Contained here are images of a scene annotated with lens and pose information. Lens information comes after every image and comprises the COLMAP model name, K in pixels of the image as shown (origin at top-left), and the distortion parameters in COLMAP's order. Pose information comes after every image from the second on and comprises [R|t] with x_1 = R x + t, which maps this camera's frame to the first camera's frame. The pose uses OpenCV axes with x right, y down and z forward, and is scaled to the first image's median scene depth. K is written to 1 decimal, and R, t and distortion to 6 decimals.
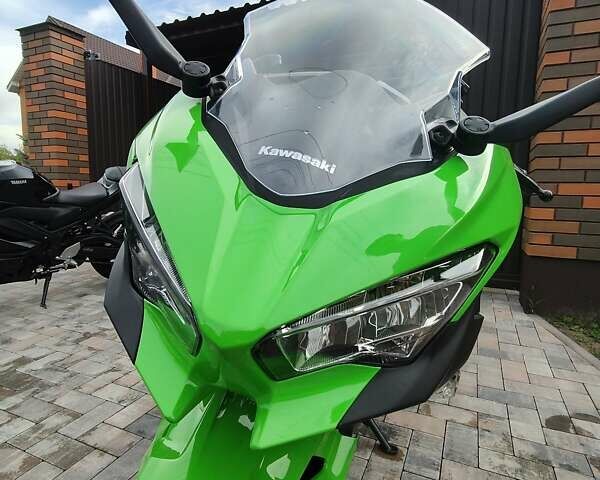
lens RADIAL K [[371.8, 0, 304.1], [0, 371.8, 241.5], [0, 0, 1]] dist [0.003109, -0.002379]
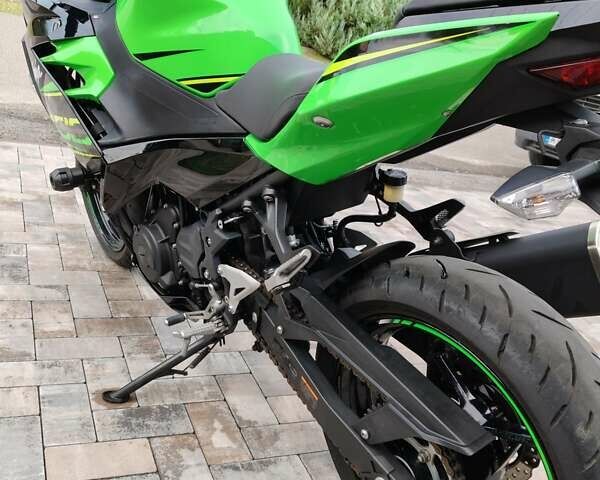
lens RADIAL K [[614.6, 0, 300.1], [0, 614.6, 245.6], [0, 0, 1]] dist [0.022777, 0.000000]
pose [[-0.652146, 0.131451, -0.746610, 0.742361], [-0.322464, 0.843214, 0.430124, -0.263857], [0.686092, 0.521259, -0.507510, 1.497286]]
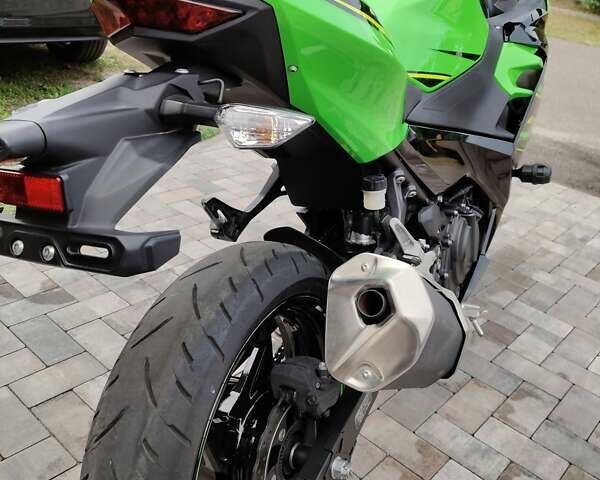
lens RADIAL K [[614.6, 0, 298.9], [0, 614.6, 240.6], [0, 0, 1]] dist [0.022777, 0.000000]
pose [[-0.946502, -0.240629, 0.215016, -0.059846], [-0.074638, 0.811483, 0.579590, -0.405980], [-0.313948, 0.532535, -0.786030, 1.787045]]
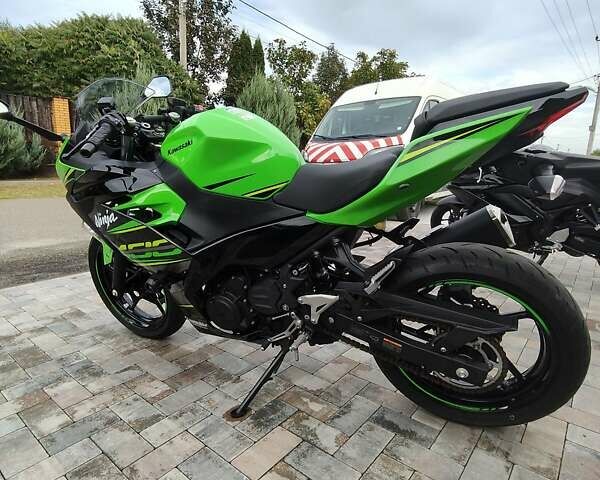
lens RADIAL K [[370.7, 0, 301.1], [0, 370.7, 246.7], [0, 0, 1]] dist [-0.009862, 0.006538]
pose [[-0.254643, 0.202056, -0.945690, 0.946087], [-0.164549, 0.954613, 0.248270, -0.147610], [0.952932, 0.218833, -0.209838, 1.140292]]
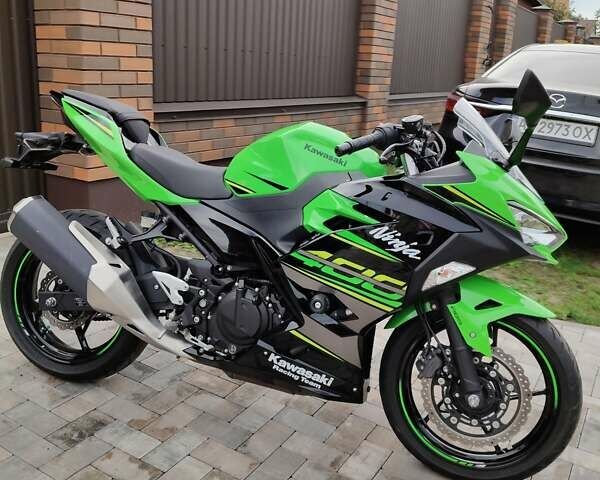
lens RADIAL K [[614.6, 0, 301.9], [0, 614.6, 230.9], [0, 0, 1]] dist [0.022777, 0.000000]
pose [[0.112930, -0.277222, 0.954146, -1.374587], [0.075185, 0.959920, 0.270001, -0.368548], [-0.990754, 0.041247, 0.129247, 0.554227]]
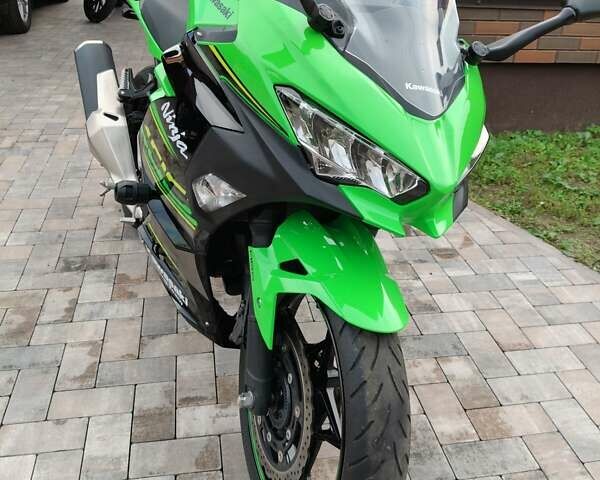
lens RADIAL K [[614.6, 0, 307.2], [0, 614.6, 235.5], [0, 0, 1]] dist [0.022777, 0.000000]
pose [[0.821488, -0.235137, 0.519489, -0.503256], [0.053860, 0.938945, 0.339826, -0.137001], [-0.567677, -0.251183, 0.783996, -0.274813]]
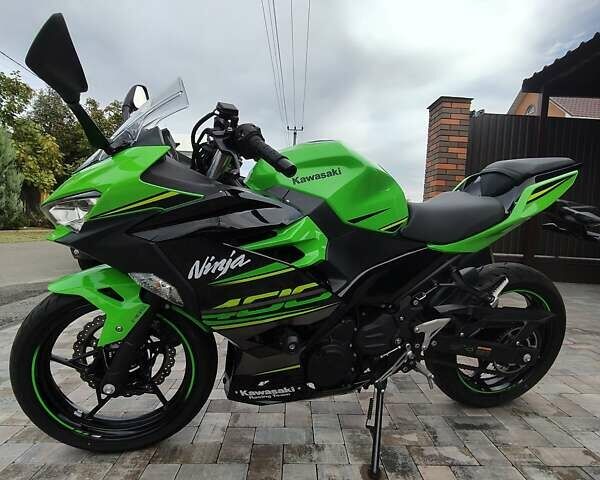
lens RADIAL K [[370.7, 0, 301.2], [0, 370.7, 247.5], [0, 0, 1]] dist [-0.009862, 0.006538]
pose [[0.425329, 0.062145, -0.902903, 0.835797], [-0.168257, 0.985677, -0.011418, 0.046696], [0.889261, 0.156776, 0.429693, 0.322189]]
